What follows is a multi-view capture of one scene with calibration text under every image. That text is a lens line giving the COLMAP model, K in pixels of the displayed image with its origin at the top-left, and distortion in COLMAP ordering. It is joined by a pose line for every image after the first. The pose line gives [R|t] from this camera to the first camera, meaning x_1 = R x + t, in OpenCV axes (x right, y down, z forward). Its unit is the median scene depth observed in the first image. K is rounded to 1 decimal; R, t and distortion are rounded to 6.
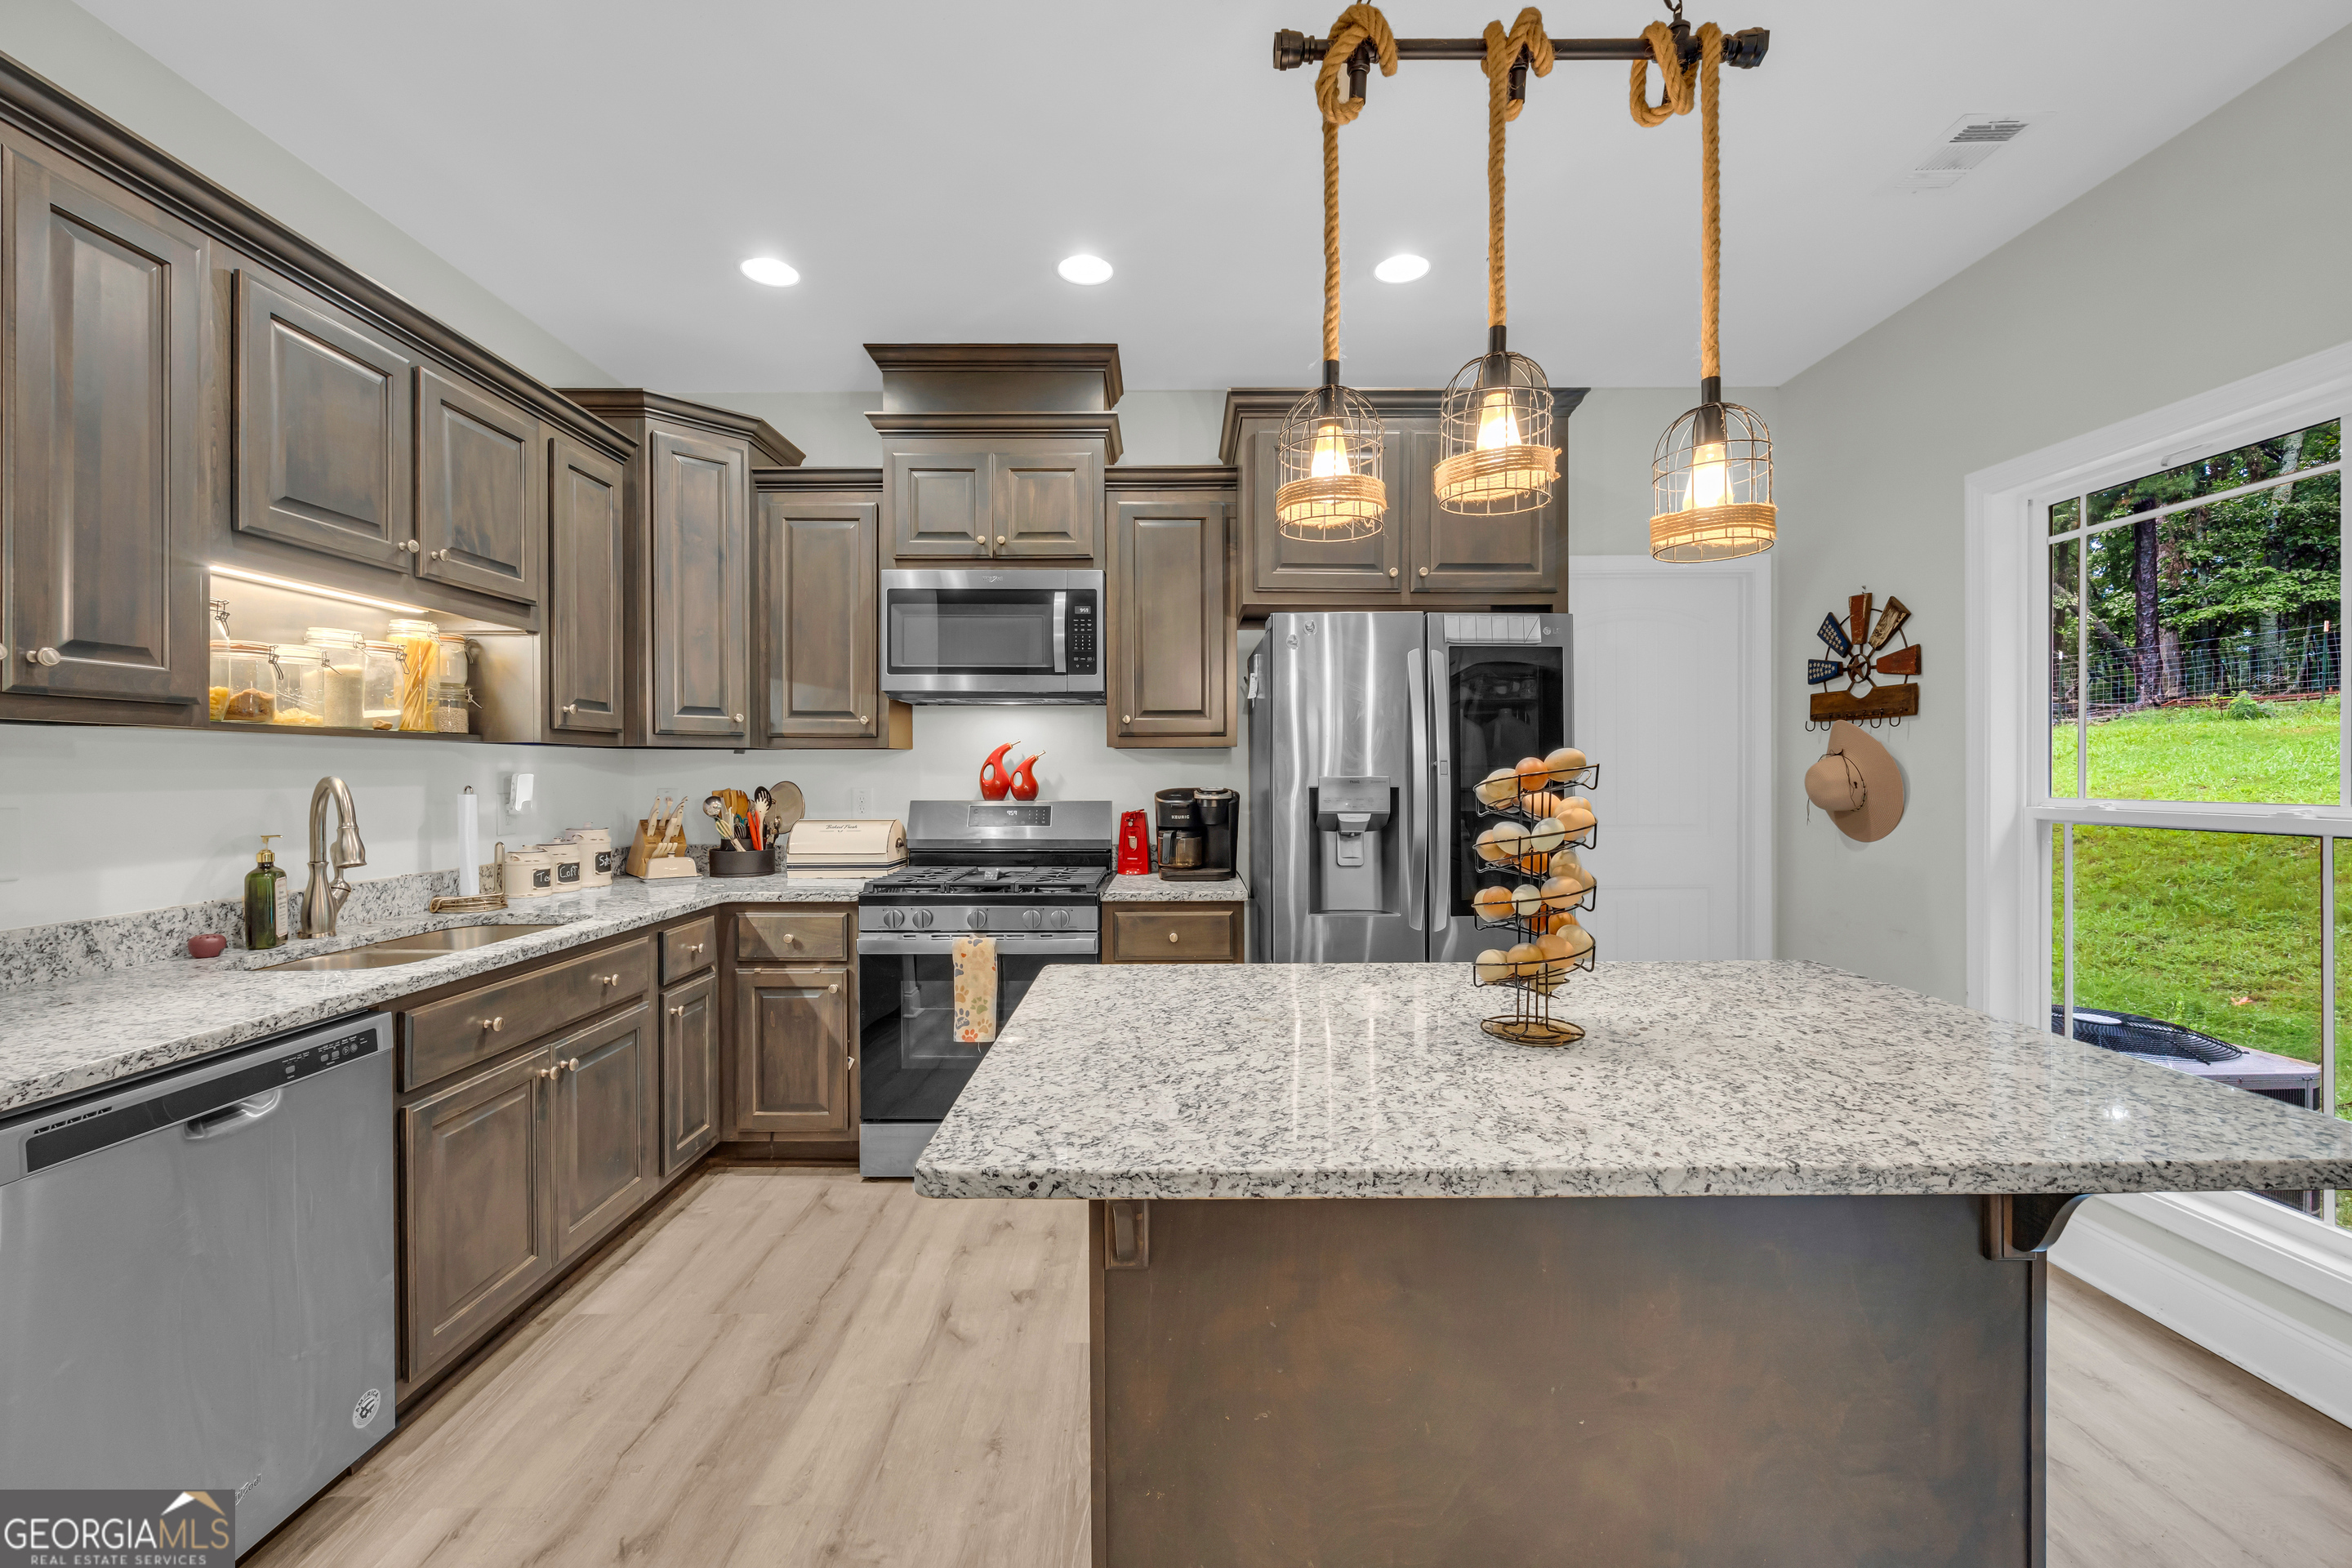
lens RADIAL K [[977.9, 0, 1163.6], [0, 977.9, 784.3], [0, 0, 1]] dist [-0.005174, 0.000551]
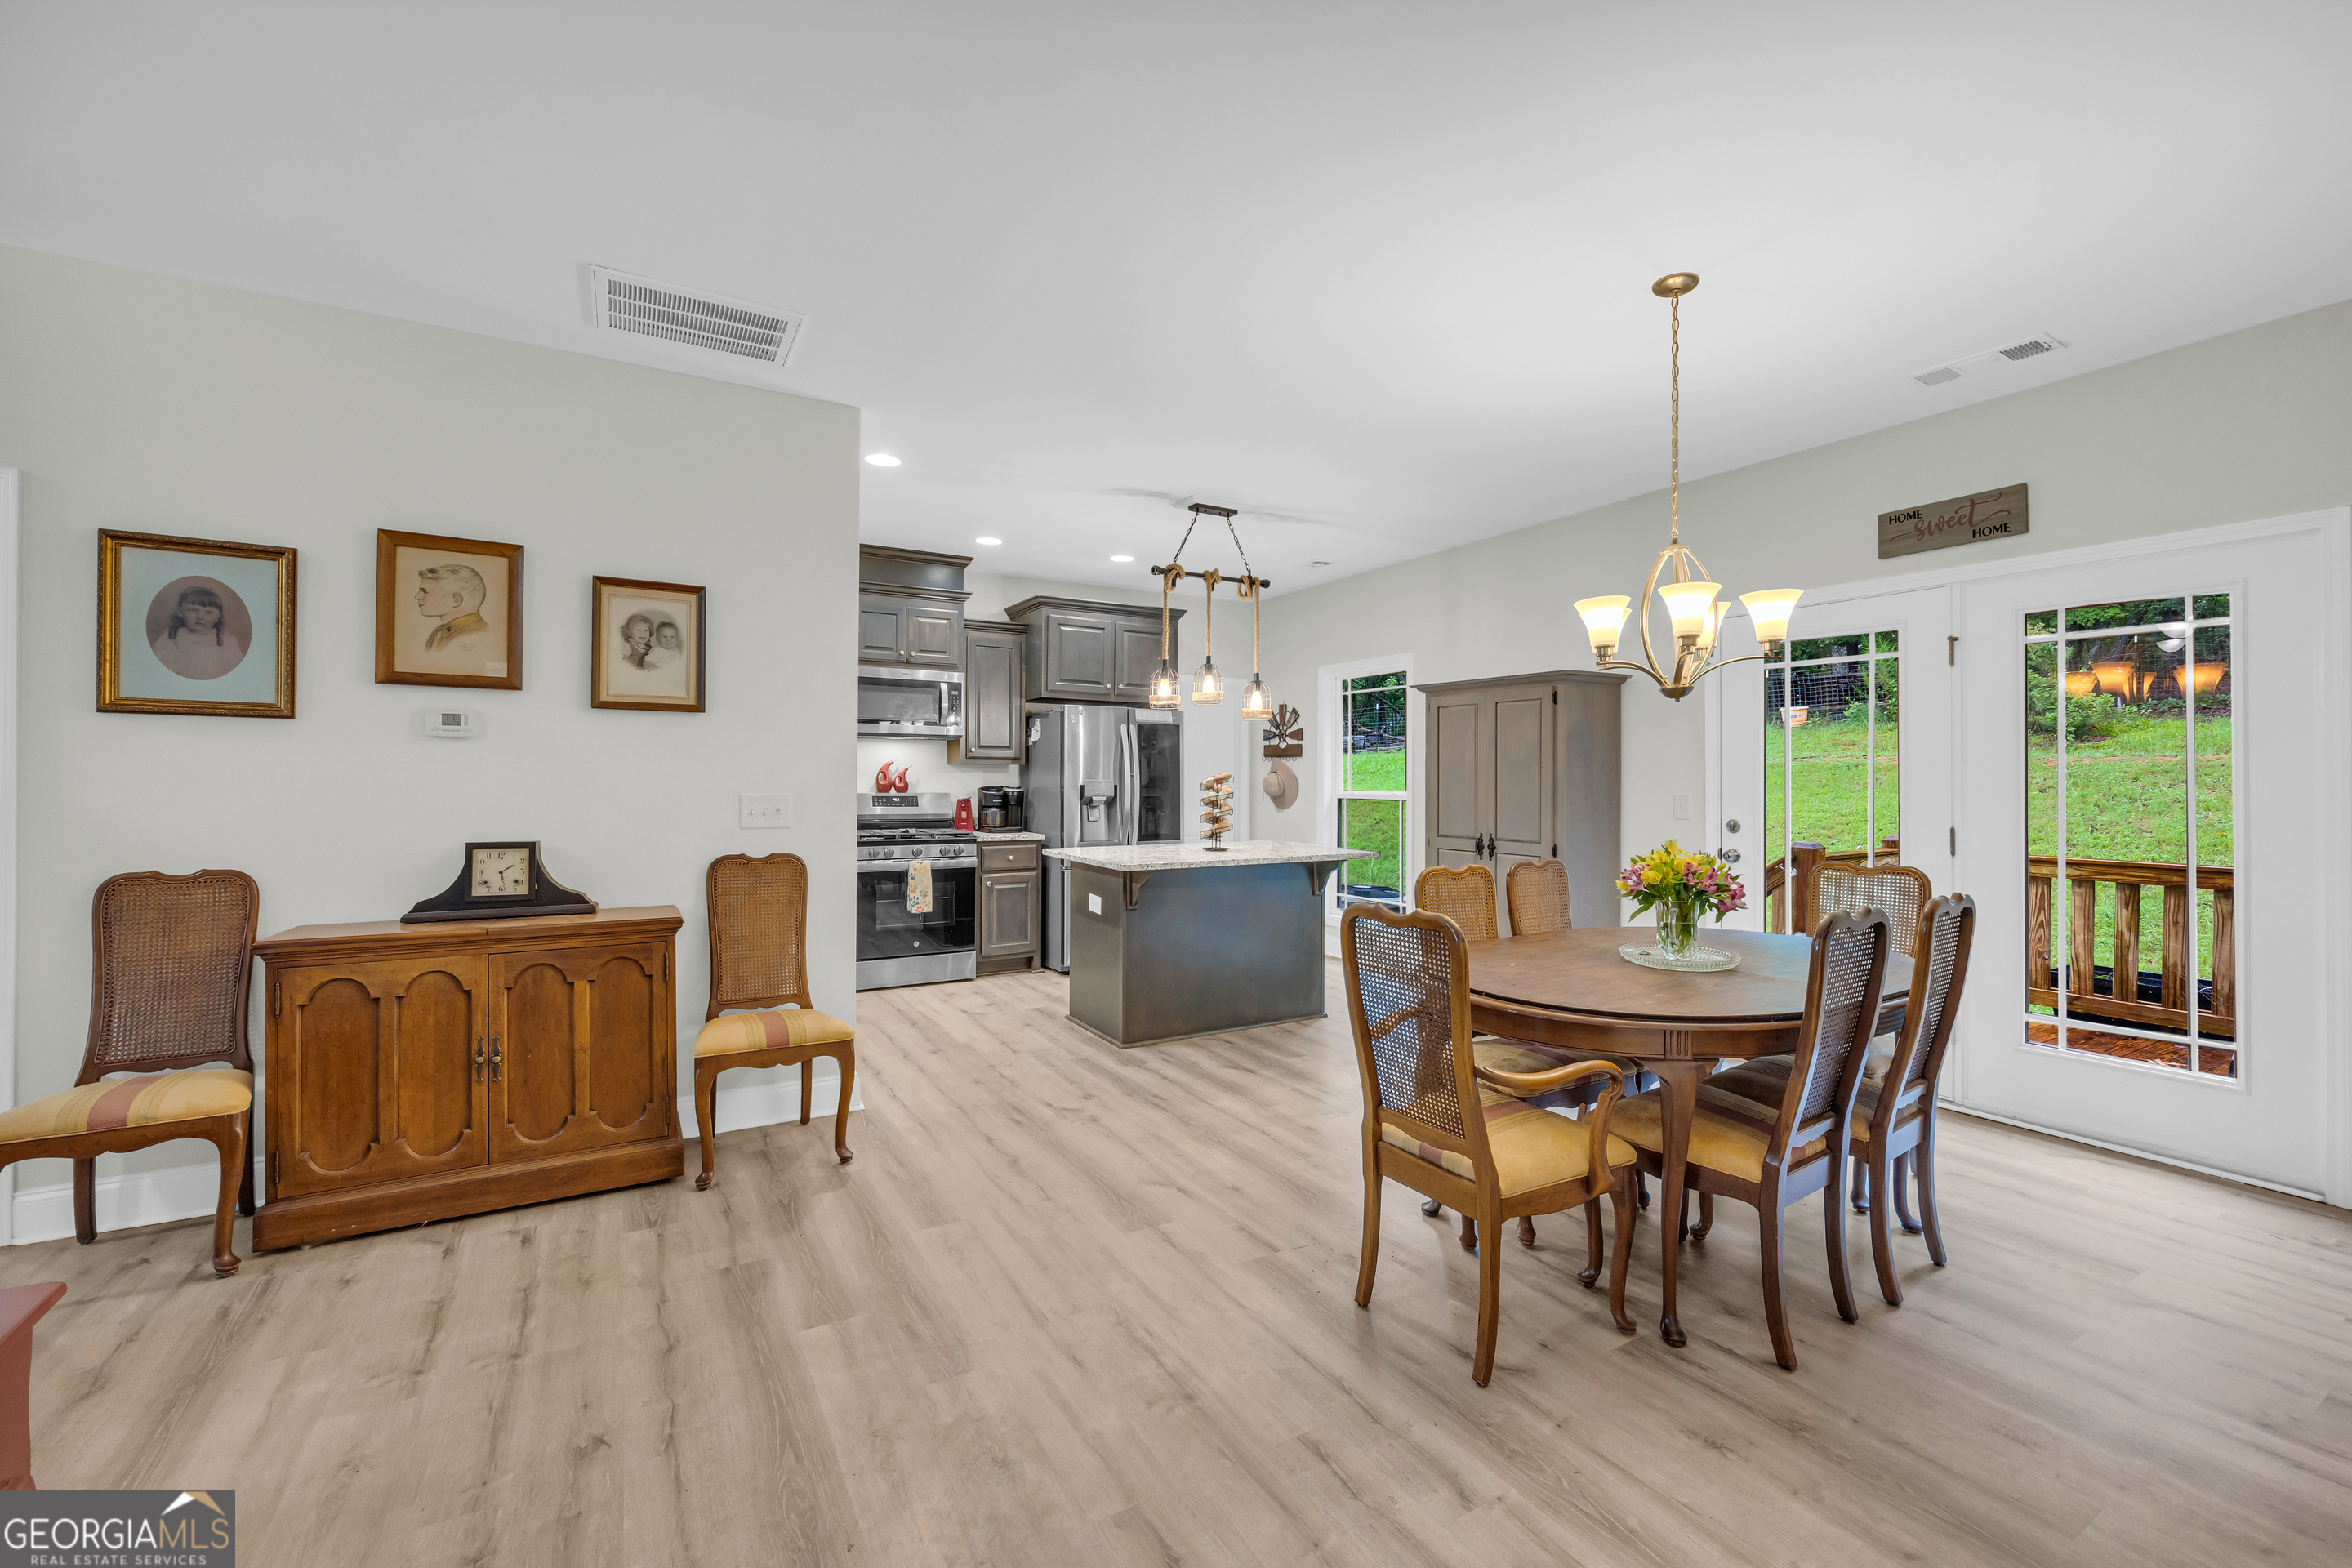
lens RADIAL K [[977.9, 0, 1212.0], [0, 977.9, 784.4], [0, 0, 1]] dist [-0.005174, 0.000551]
pose [[0.844834, 0.004719, 0.535007, -0.824428], [-0.001187, 0.999975, -0.006946, 0.017518], [-0.535027, 0.005234, 0.844819, -1.075154]]
